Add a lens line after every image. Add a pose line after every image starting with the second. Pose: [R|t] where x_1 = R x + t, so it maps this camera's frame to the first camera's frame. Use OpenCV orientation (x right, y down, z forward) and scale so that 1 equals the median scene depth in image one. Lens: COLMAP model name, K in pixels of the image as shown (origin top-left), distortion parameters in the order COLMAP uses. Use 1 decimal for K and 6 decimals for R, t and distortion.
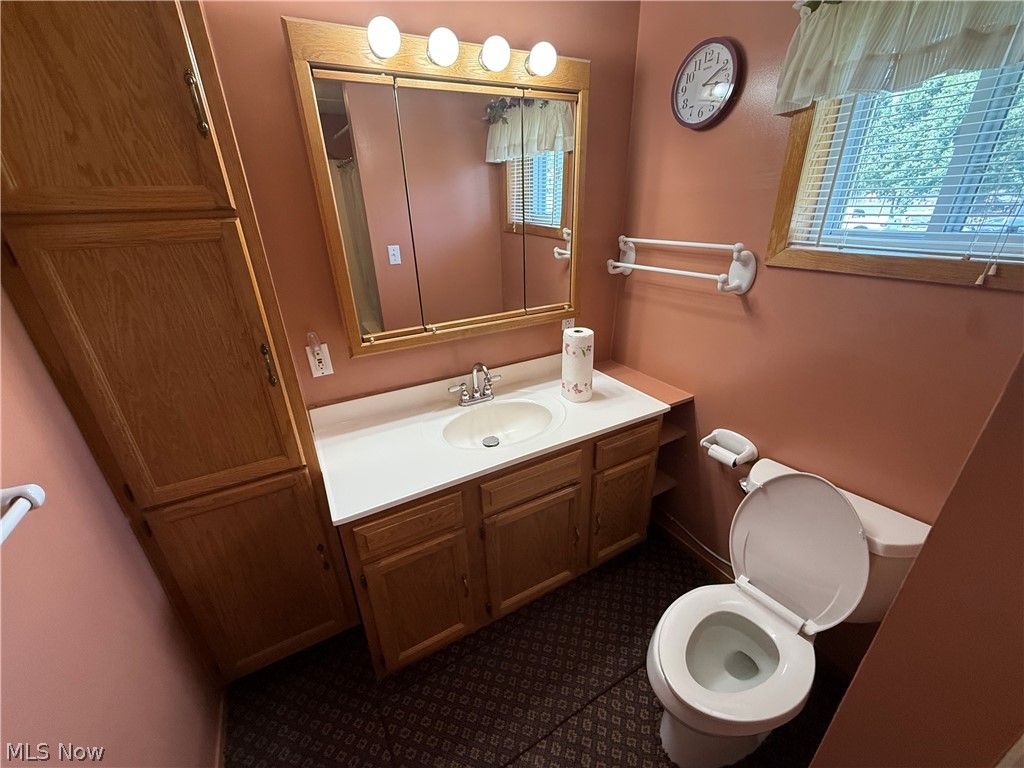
lens RADIAL K [[410.8, 0, 512.3], [0, 410.8, 385.3], [0, 0, 1]] dist [-0.001086, 0.000201]
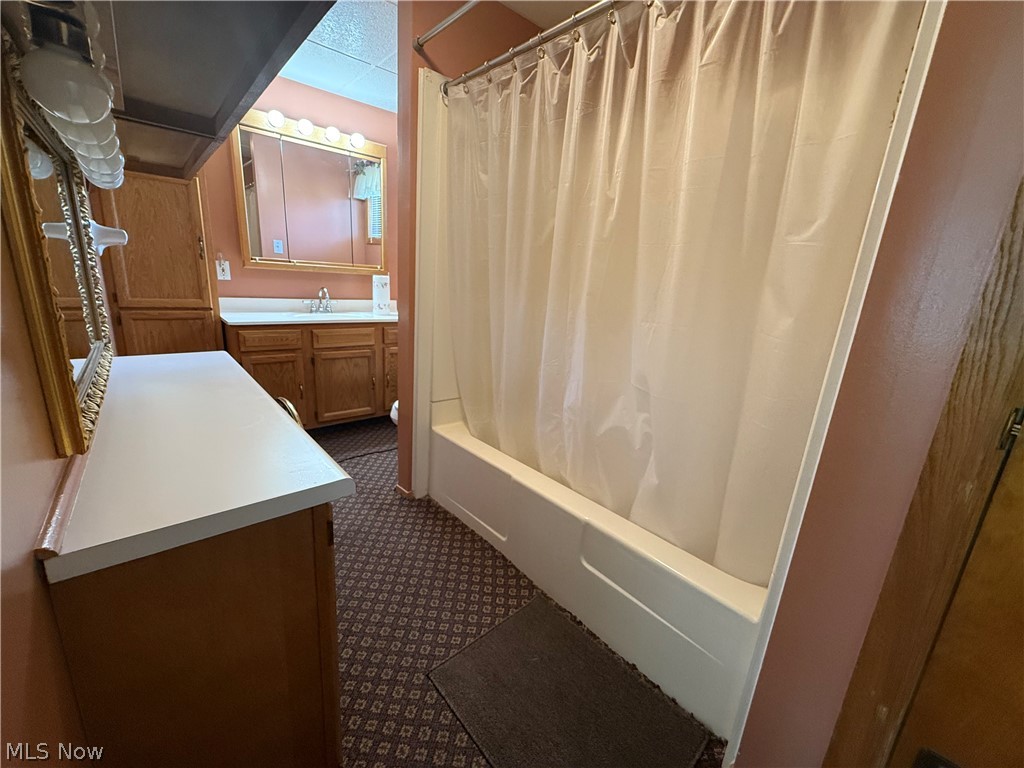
lens RADIAL K [[410.8, 0, 510.9], [0, 410.8, 382.9], [0, 0, 1]] dist [-0.001086, 0.000201]
pose [[0.972328, 0.034841, 0.231007, 0.382439], [0.001462, 0.987890, -0.155150, 0.761282], [-0.233615, 0.151195, 0.960502, -1.011826]]
